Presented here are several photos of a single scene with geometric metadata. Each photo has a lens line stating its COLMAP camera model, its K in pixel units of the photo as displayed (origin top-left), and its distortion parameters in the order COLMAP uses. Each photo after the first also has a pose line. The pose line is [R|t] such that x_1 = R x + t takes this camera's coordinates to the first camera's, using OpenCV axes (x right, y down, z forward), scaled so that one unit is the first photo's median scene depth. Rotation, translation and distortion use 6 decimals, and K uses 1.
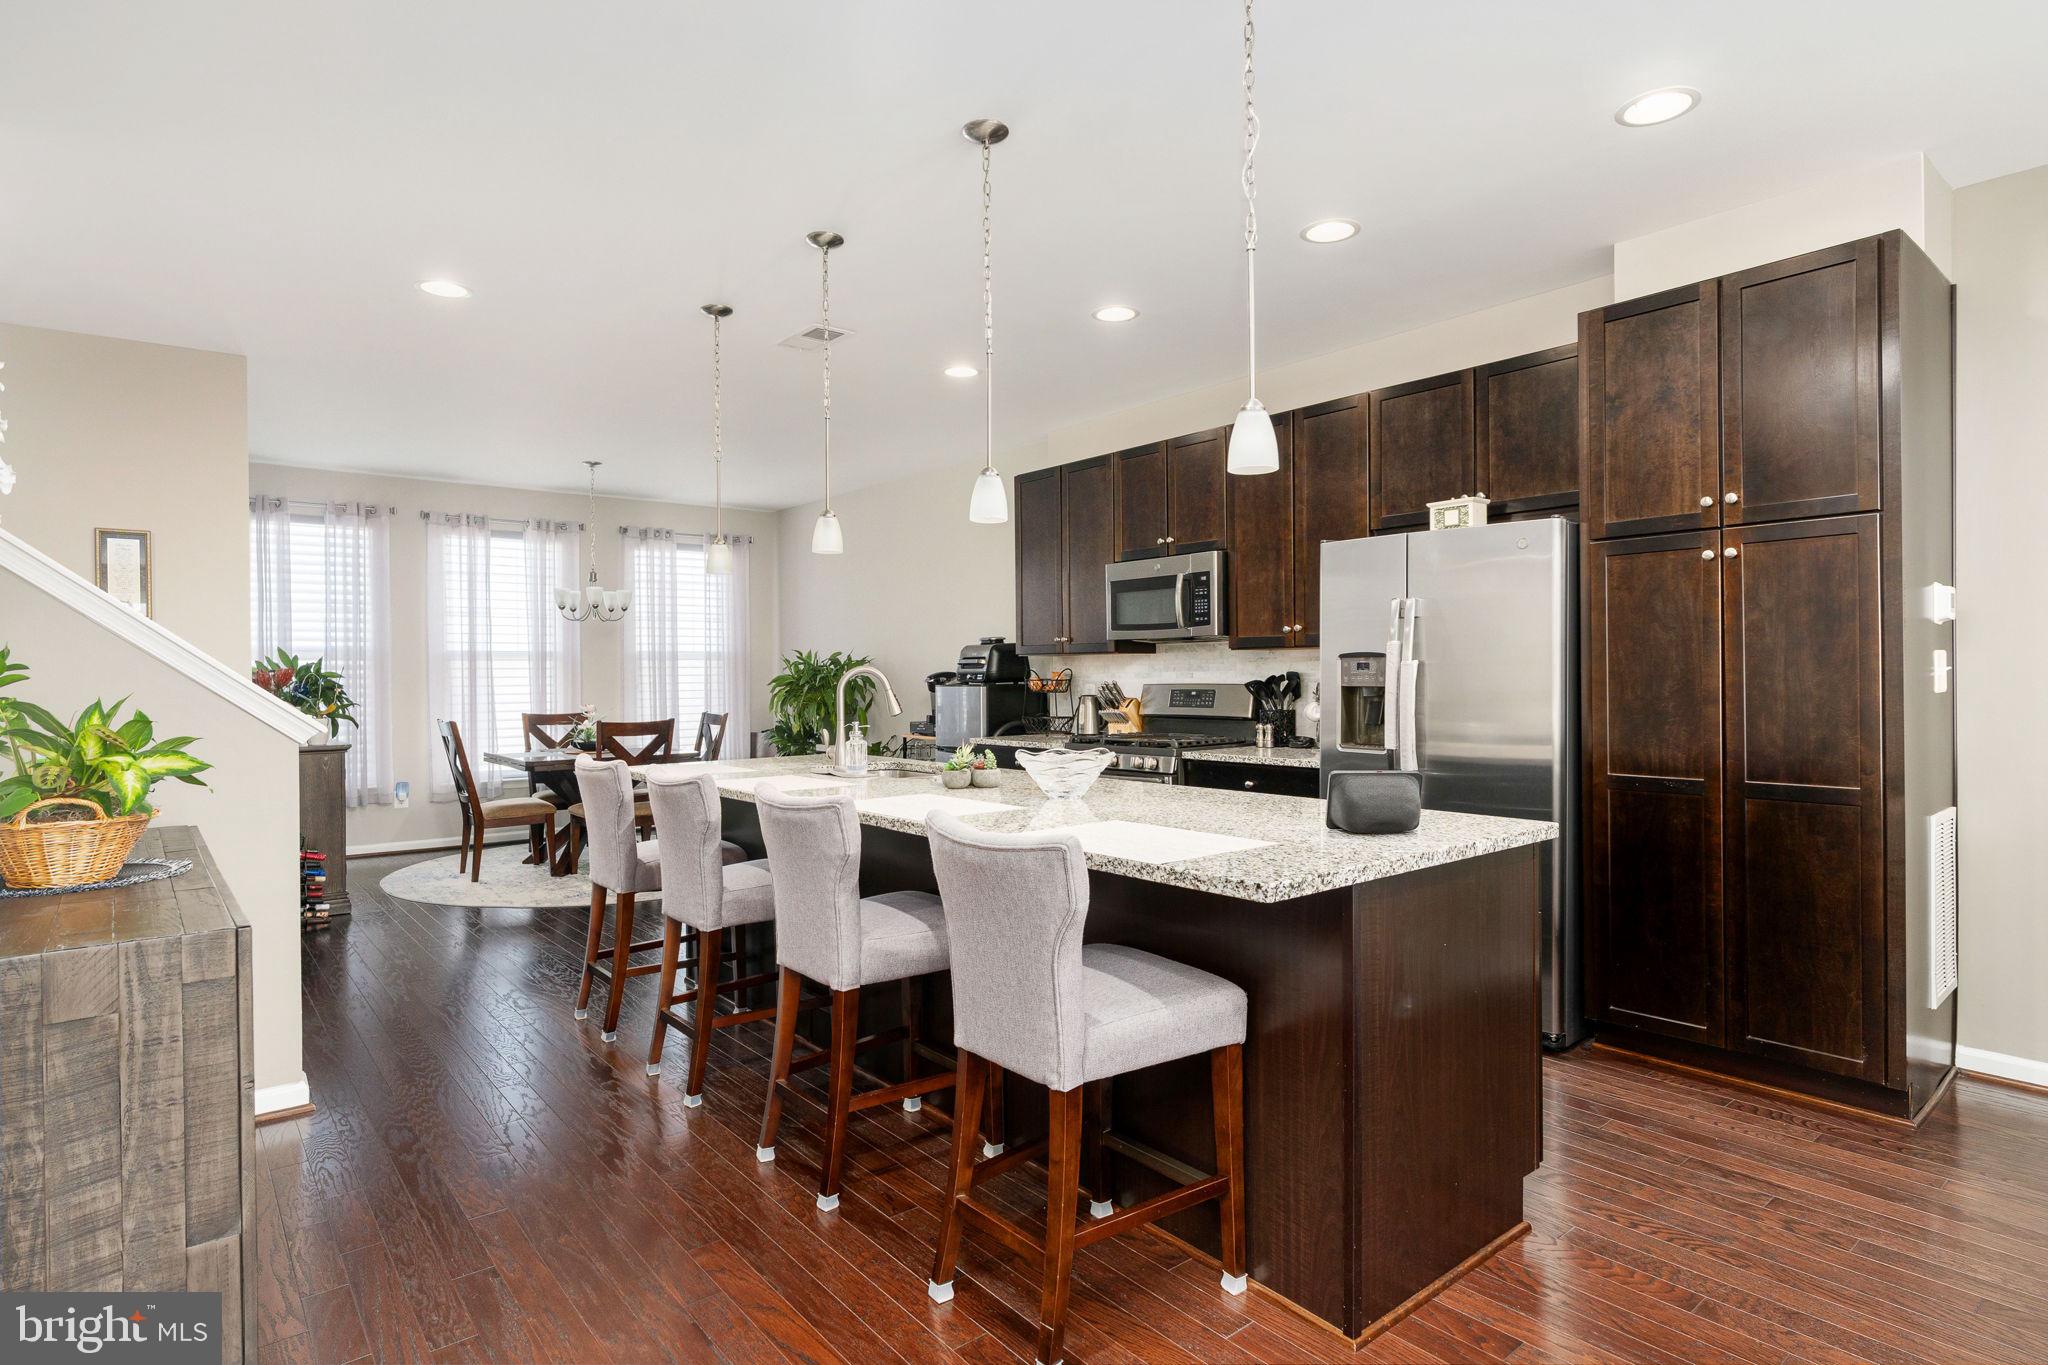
lens RADIAL K [[1059.2, 0, 1017.3], [0, 1059.2, 679.4], [0, 0, 1]] dist [0.001980, 0.000202]
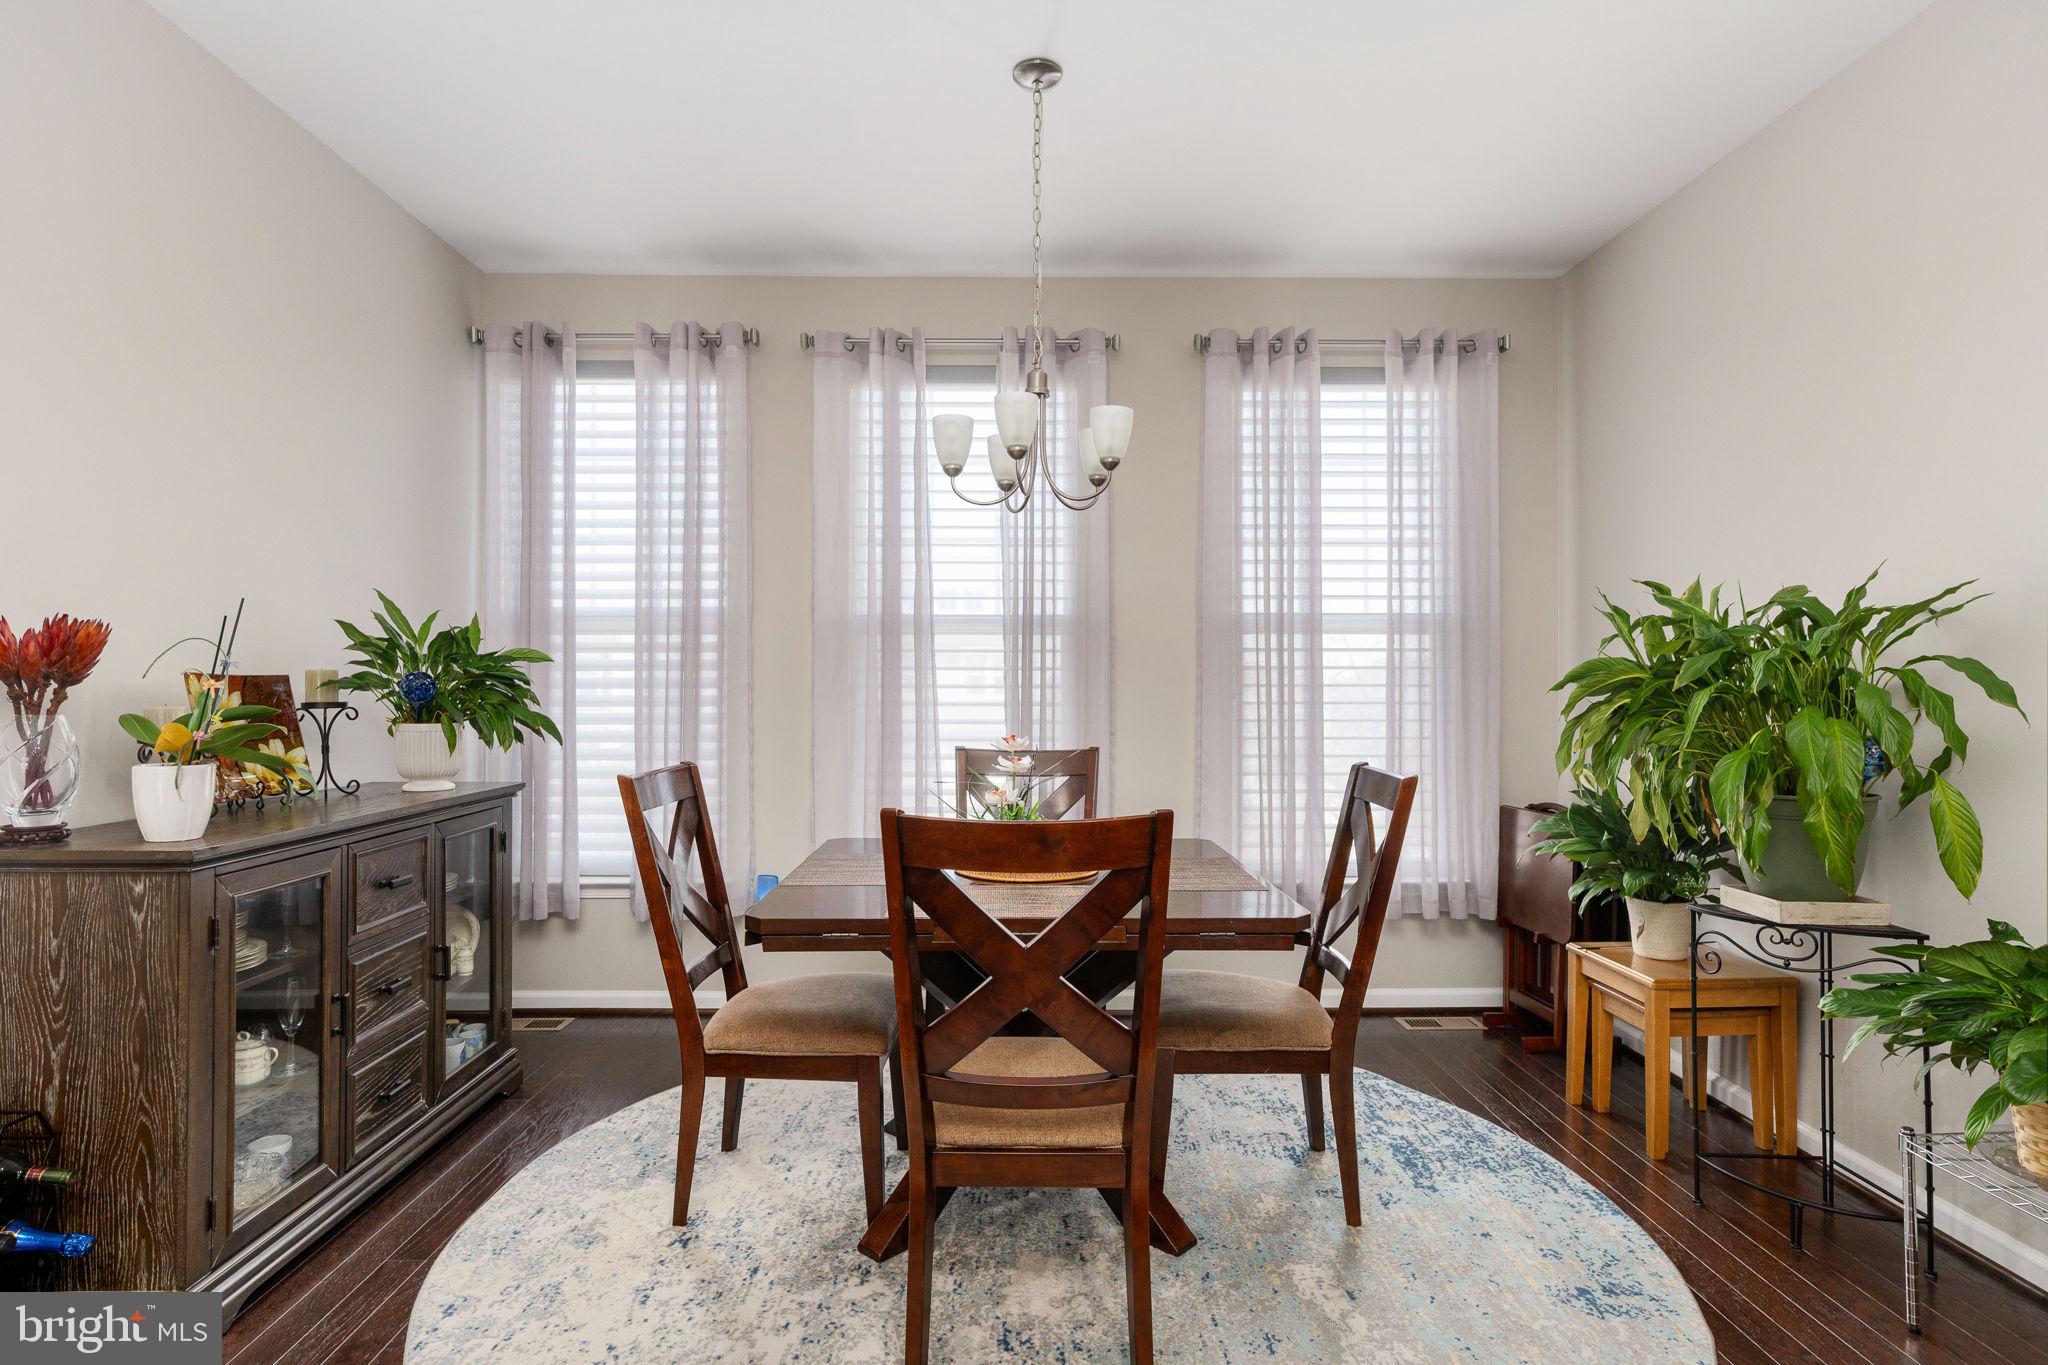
lens RADIAL K [[1059.2, 0, 1017.6], [0, 1059.2, 678.8], [0, 0, 1]] dist [0.001980, 0.000202]
pose [[0.775868, 0.001313, -0.630894, -0.160133], [-0.008732, 0.999924, -0.008658, 0.006230], [0.630835, 0.012227, 0.775821, 0.655603]]
